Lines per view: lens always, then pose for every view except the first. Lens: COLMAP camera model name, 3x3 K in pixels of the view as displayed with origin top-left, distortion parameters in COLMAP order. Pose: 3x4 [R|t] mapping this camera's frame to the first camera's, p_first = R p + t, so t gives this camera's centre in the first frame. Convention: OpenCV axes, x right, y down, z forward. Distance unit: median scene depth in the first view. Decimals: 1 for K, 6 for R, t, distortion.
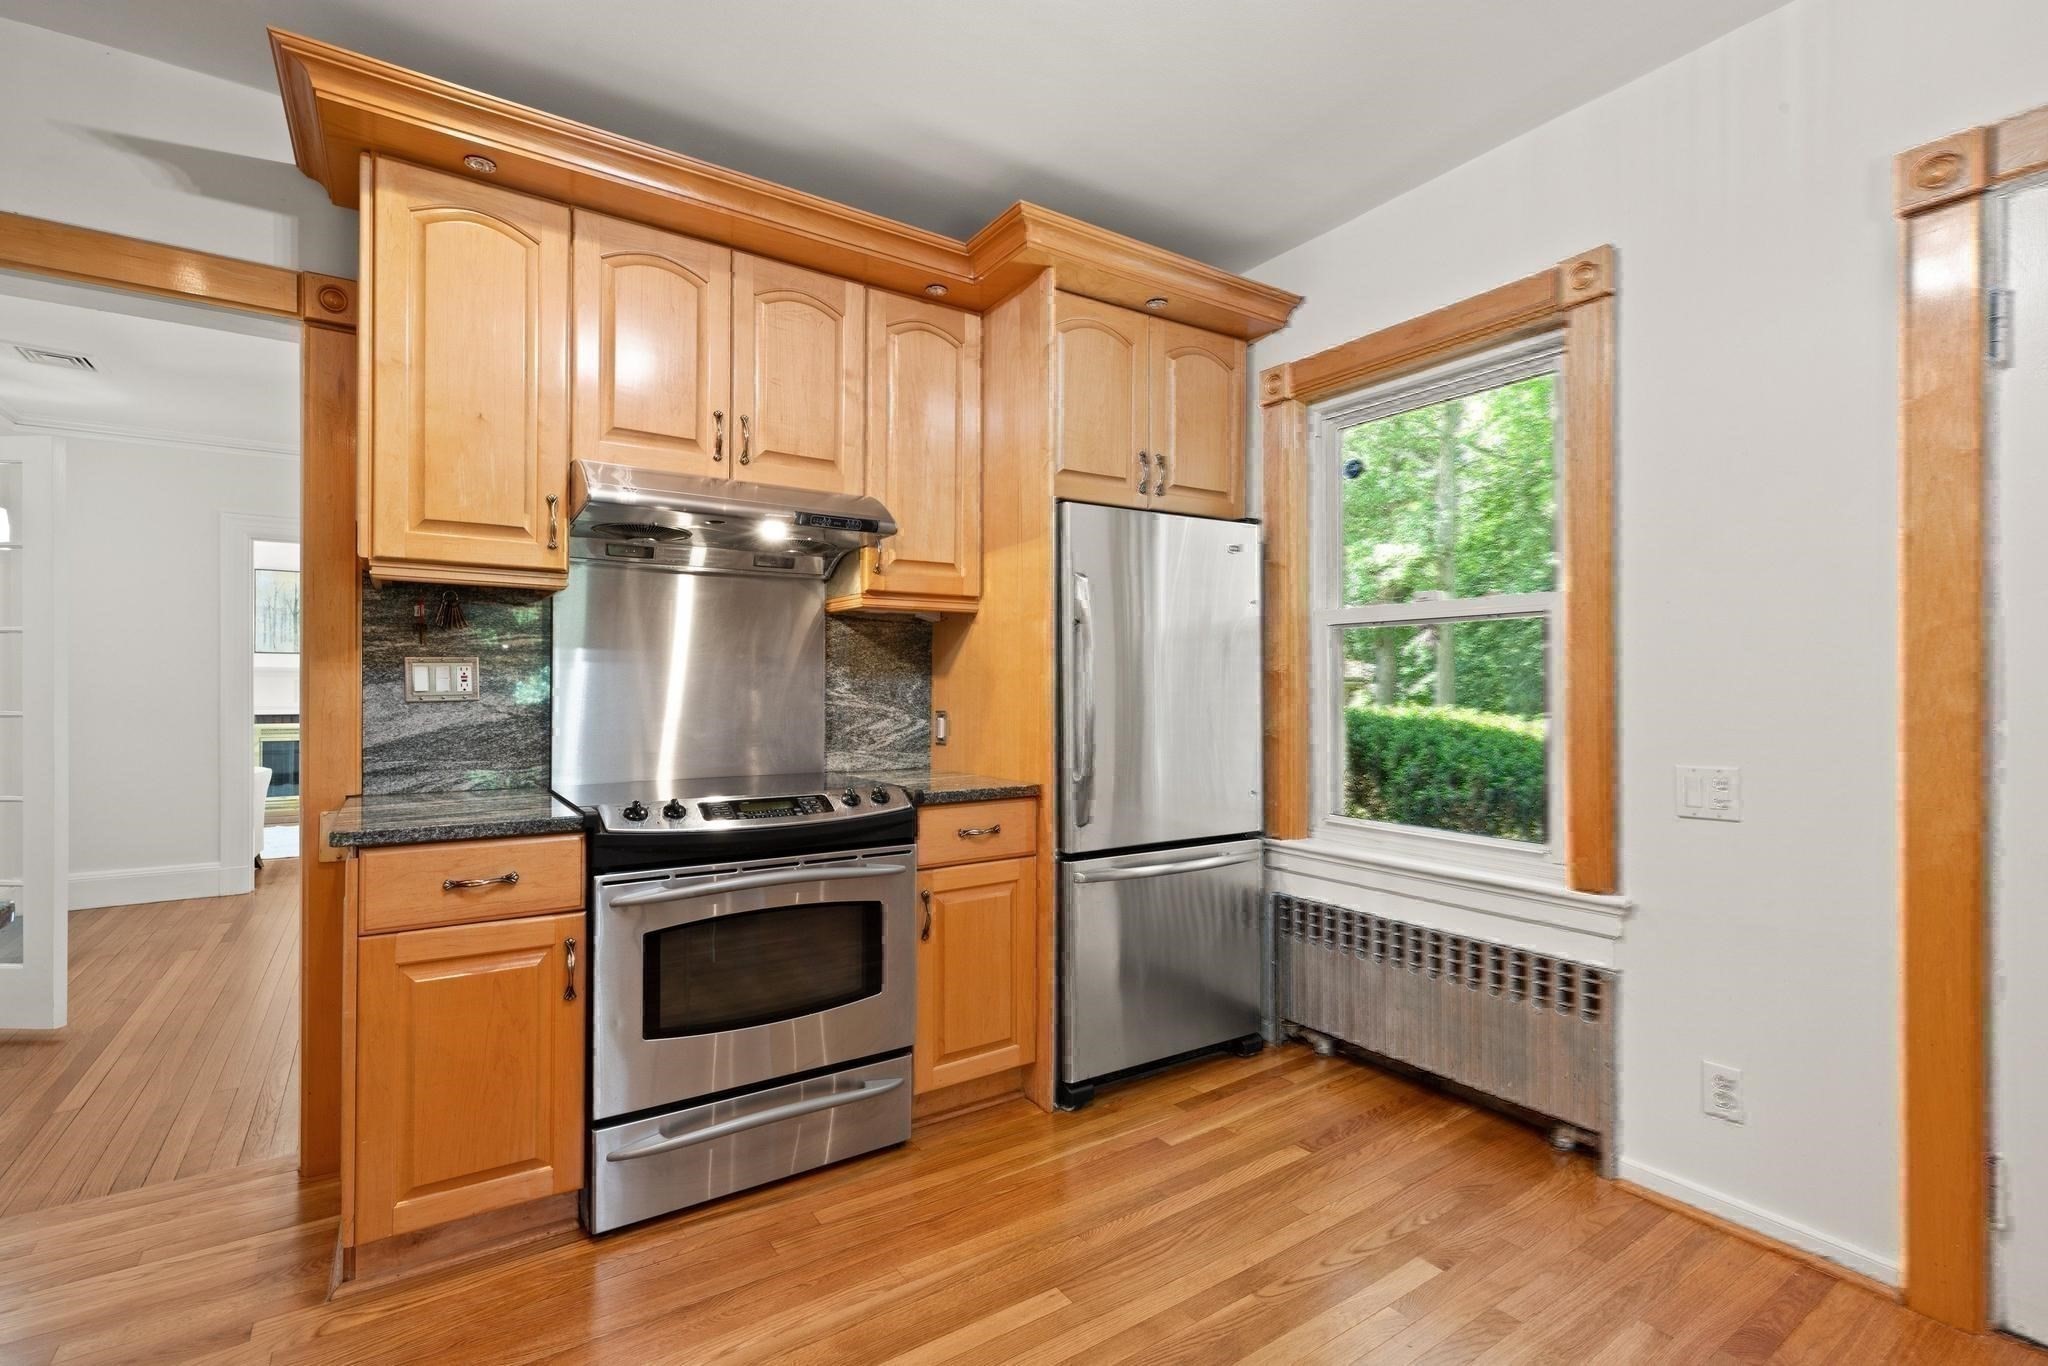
lens RADIAL K [[947.3, 0, 1033.3], [0, 947.3, 689.6], [0, 0, 1]] dist [-0.002091, -0.000082]
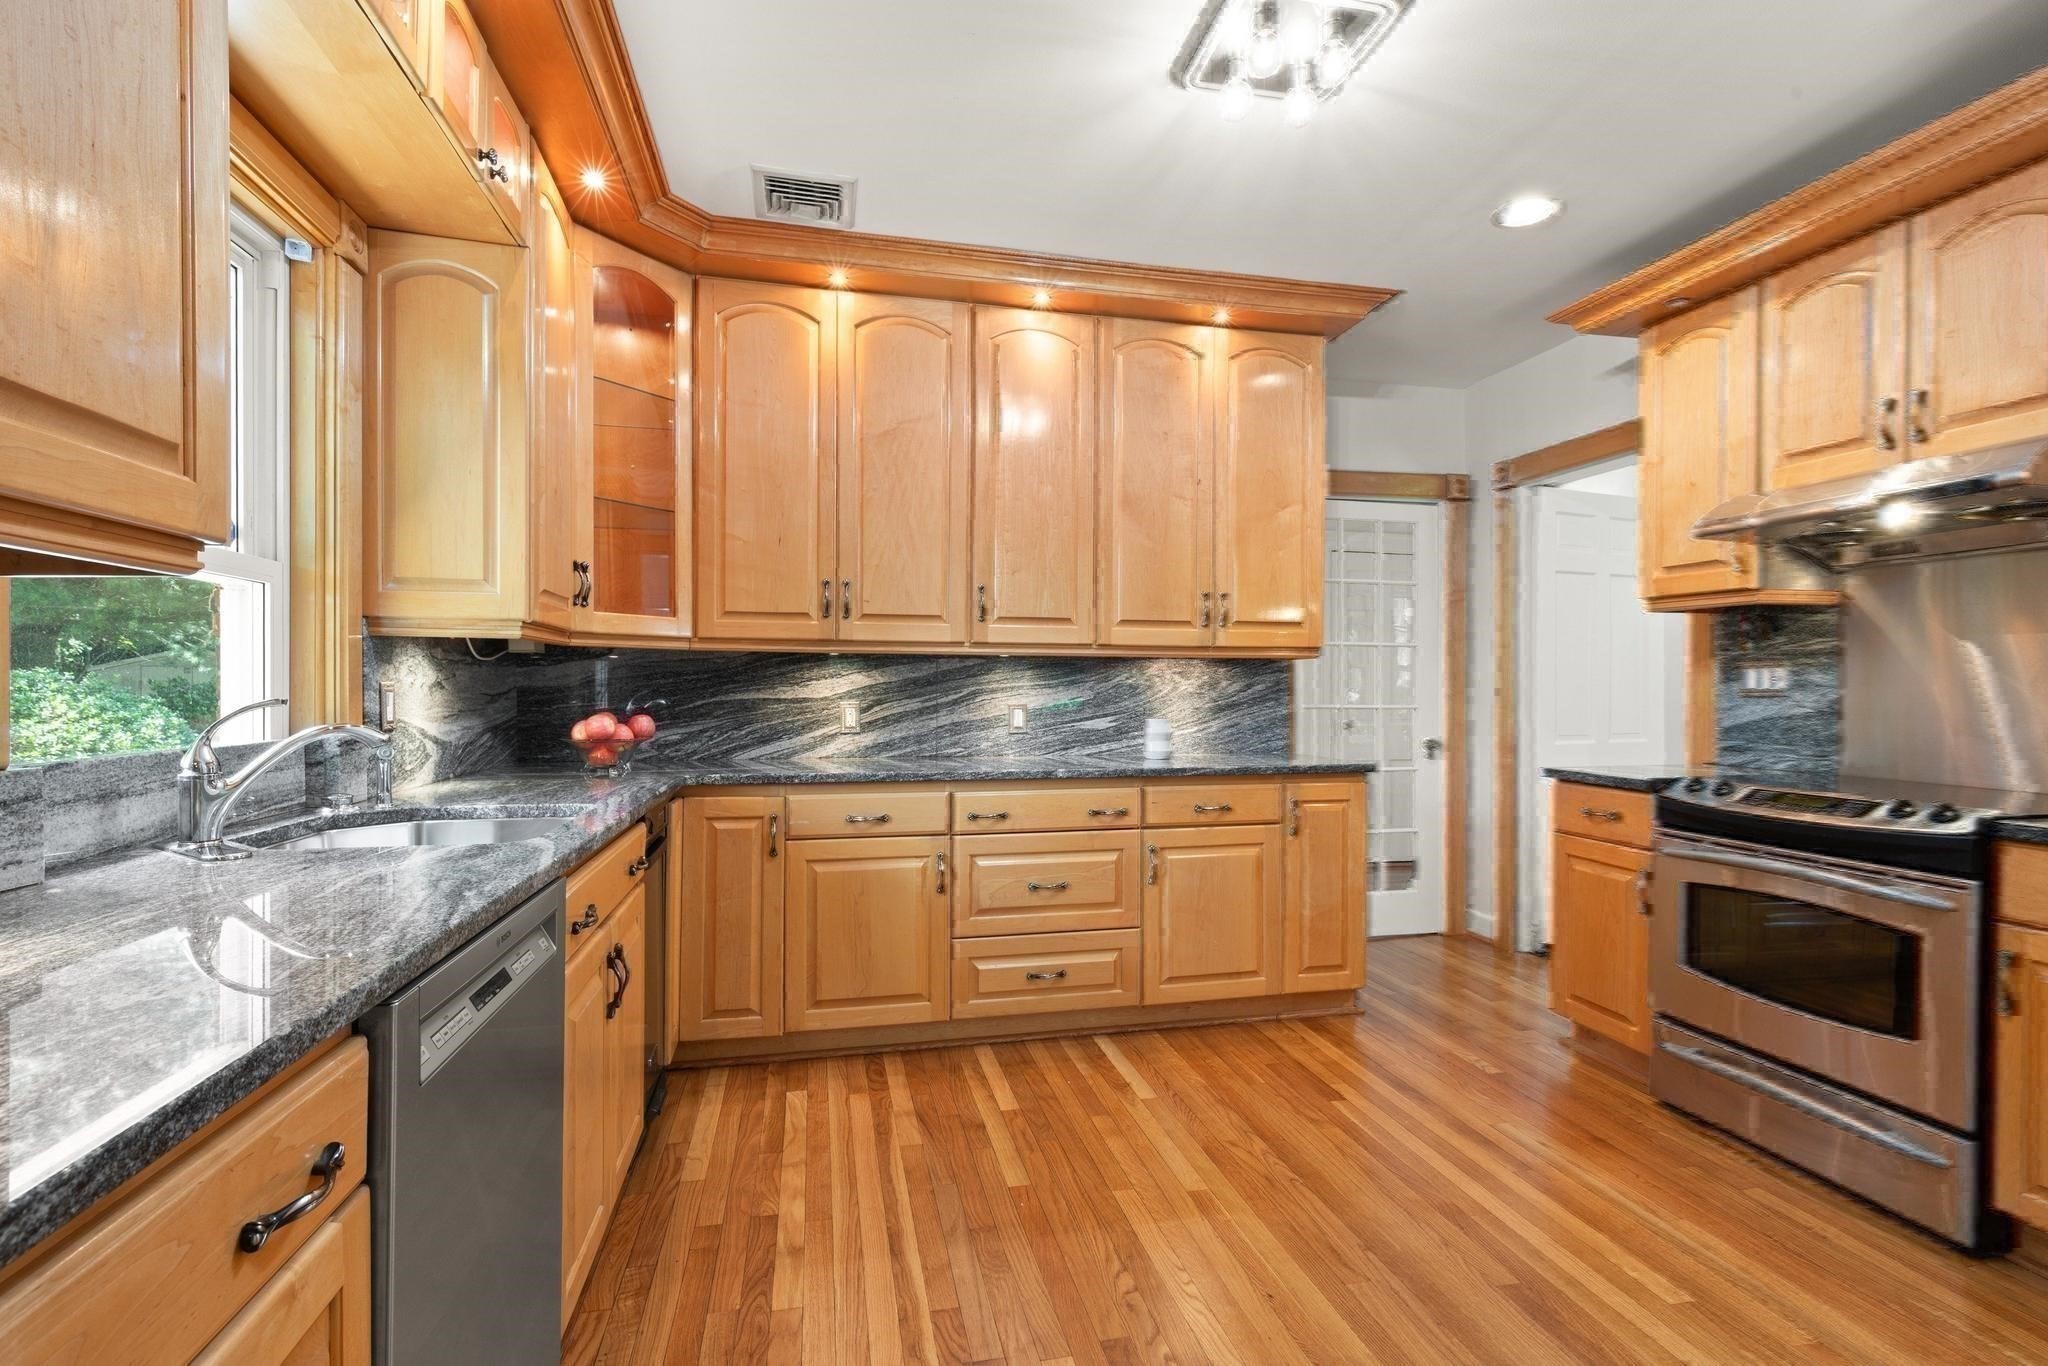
lens RADIAL K [[947.3, 0, 1029.6], [0, 947.3, 687.6], [0, 0, 1]] dist [-0.002091, -0.000082]
pose [[-0.372834, -0.002594, -0.927894, 0.929267], [-0.000349, 0.999996, -0.002655, 0.004192], [0.927898, -0.000666, -0.372834, 0.576888]]
